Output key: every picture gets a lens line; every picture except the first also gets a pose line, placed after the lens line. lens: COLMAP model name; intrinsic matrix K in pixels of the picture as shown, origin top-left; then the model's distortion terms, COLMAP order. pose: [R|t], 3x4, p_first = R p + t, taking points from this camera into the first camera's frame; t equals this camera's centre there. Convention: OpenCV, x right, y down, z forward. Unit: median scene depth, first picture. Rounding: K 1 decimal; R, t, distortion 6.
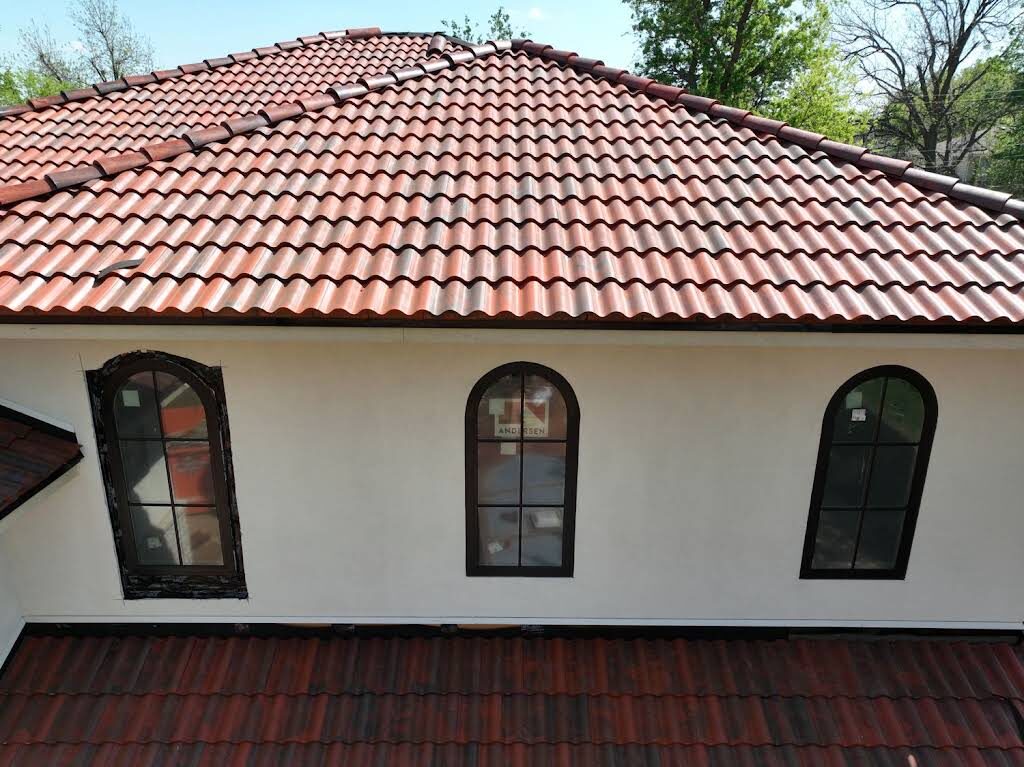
lens RADIAL K [[742.7, 0, 508.6], [0, 742.7, 384.9], [0, 0, 1]] dist [0.036127, -0.002530]
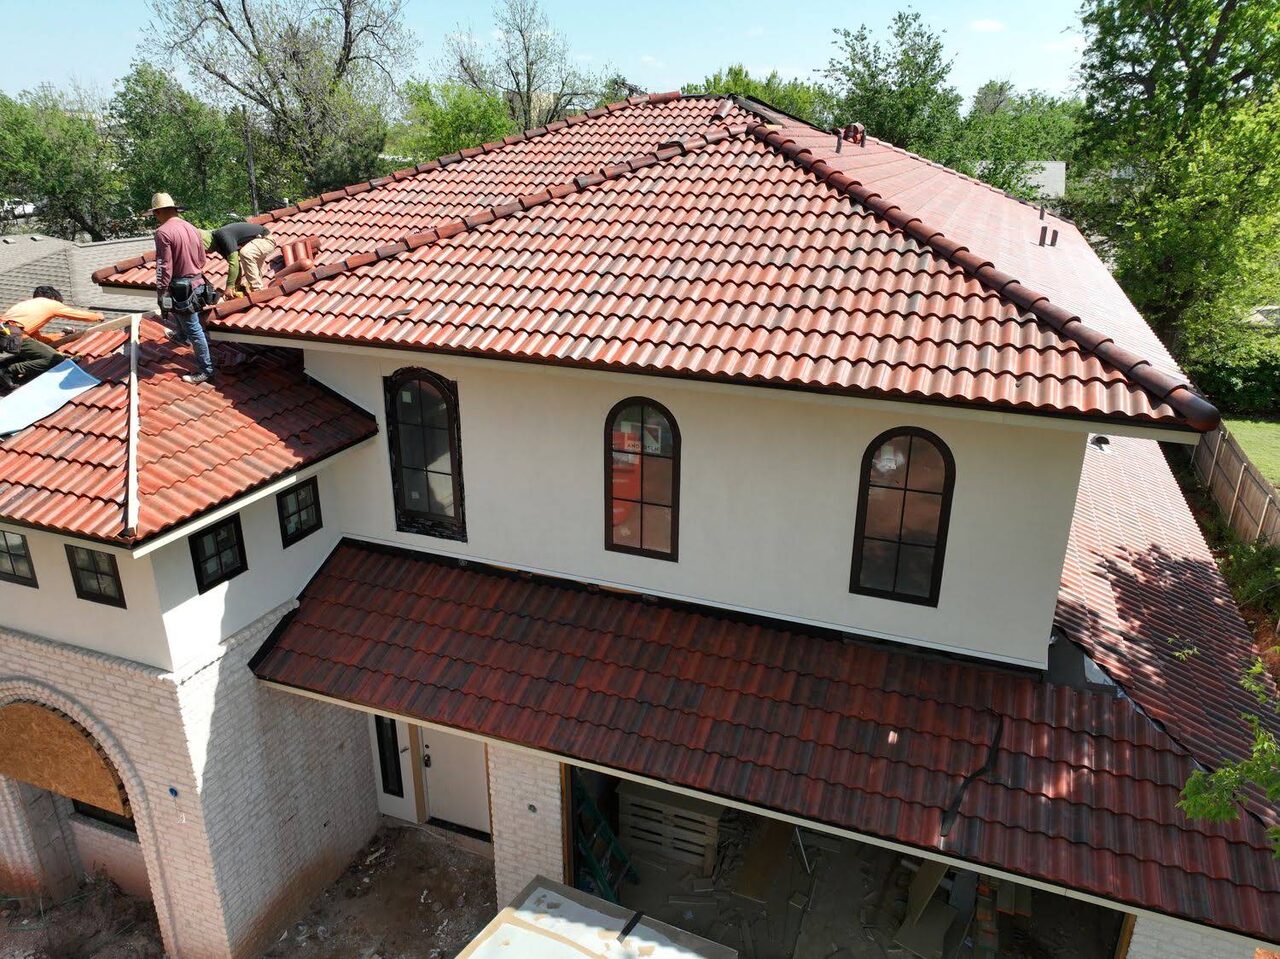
lens RADIAL K [[928.3, 0, 642.1], [0, 928.3, 479.0], [0, 0, 1]] dist [0.036127, -0.002530]
pose [[0.934859, 0.127477, -0.331343, 0.586074], [-0.112200, 0.991563, 0.064919, 0.005938], [0.336823, -0.023513, 0.941274, -0.623234]]
